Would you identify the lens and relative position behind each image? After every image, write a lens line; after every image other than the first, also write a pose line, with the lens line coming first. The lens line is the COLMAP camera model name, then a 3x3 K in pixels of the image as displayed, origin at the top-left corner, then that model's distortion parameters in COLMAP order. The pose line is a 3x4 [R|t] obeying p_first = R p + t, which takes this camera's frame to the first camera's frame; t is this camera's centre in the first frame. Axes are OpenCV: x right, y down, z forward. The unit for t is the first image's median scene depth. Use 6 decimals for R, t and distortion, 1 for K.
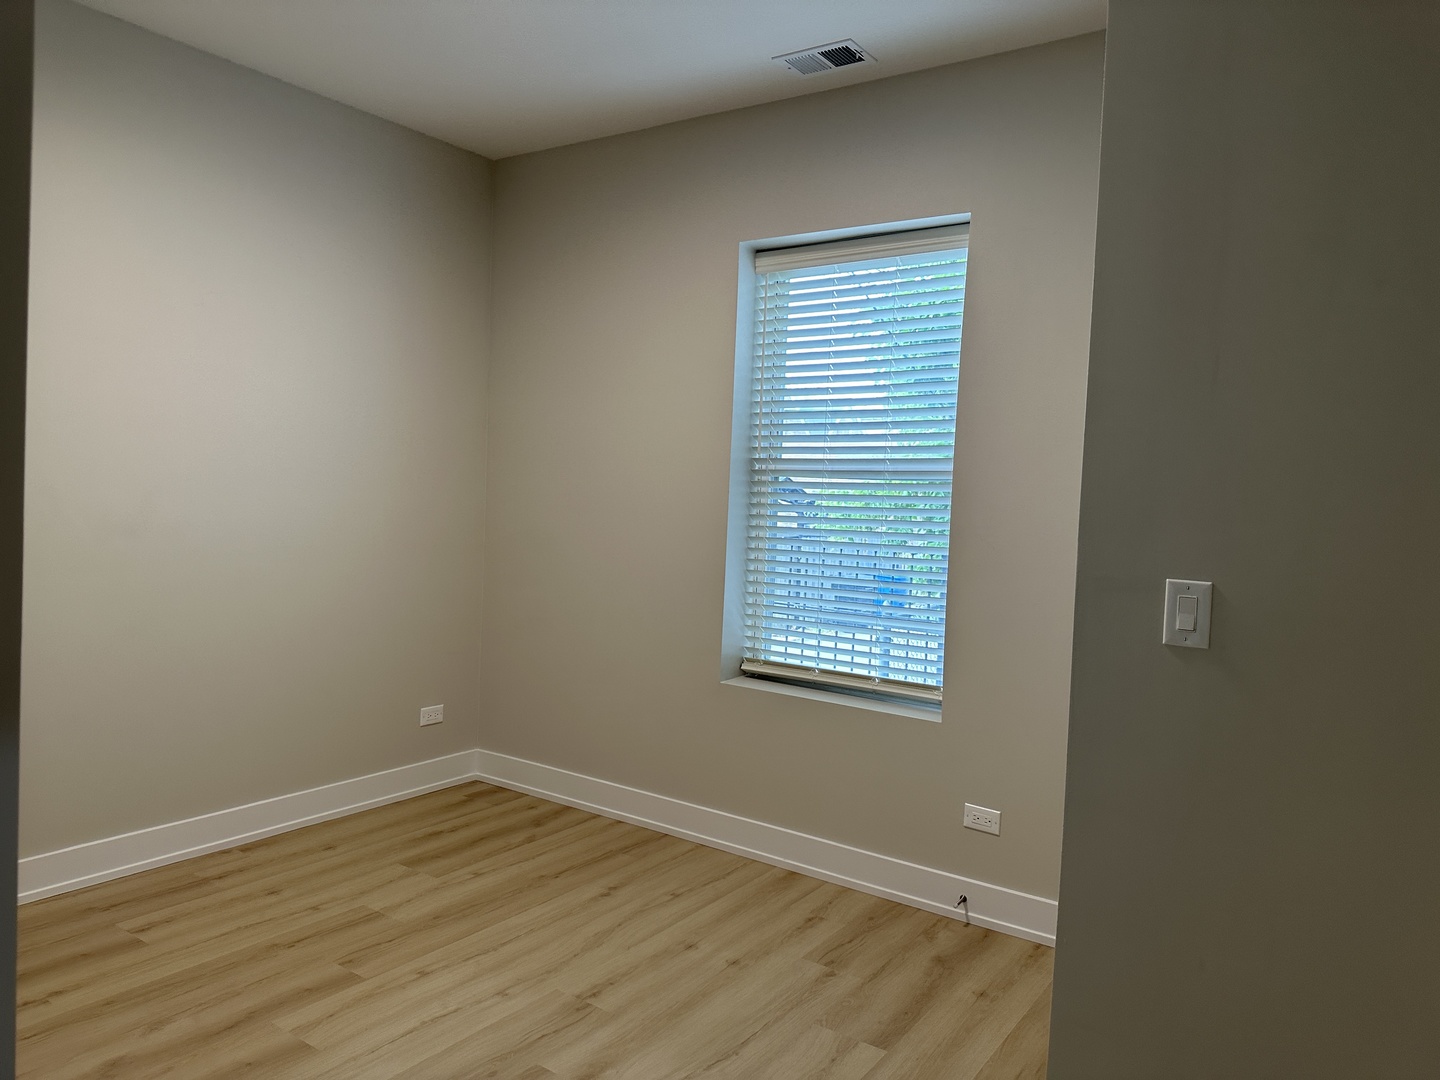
lens RADIAL K [[1006.8, 0, 725.9], [0, 1006.8, 539.3], [0, 0, 1]] dist [0.063147, -0.073461]
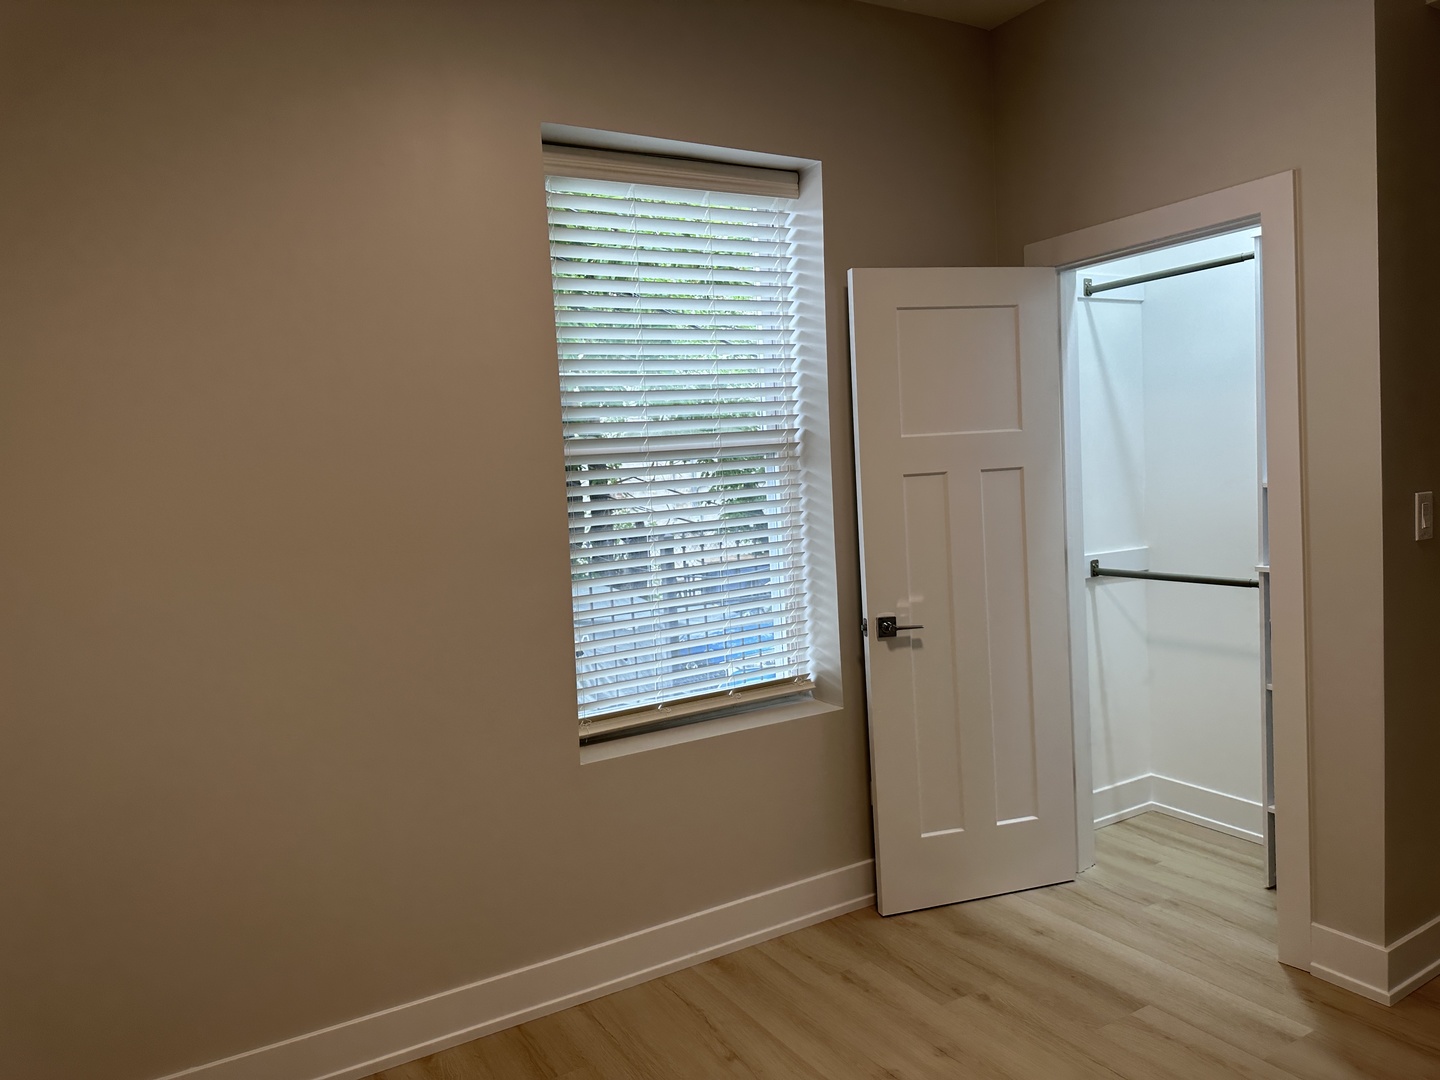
lens RADIAL K [[1006.8, 0, 725.9], [0, 1006.8, 539.3], [0, 0, 1]] dist [0.063147, -0.073461]
pose [[0.416559, -0.124162, 0.900590, -0.646367], [0.114273, 0.989924, 0.083623, -0.064933], [-0.901898, 0.068079, 0.426550, 0.679223]]
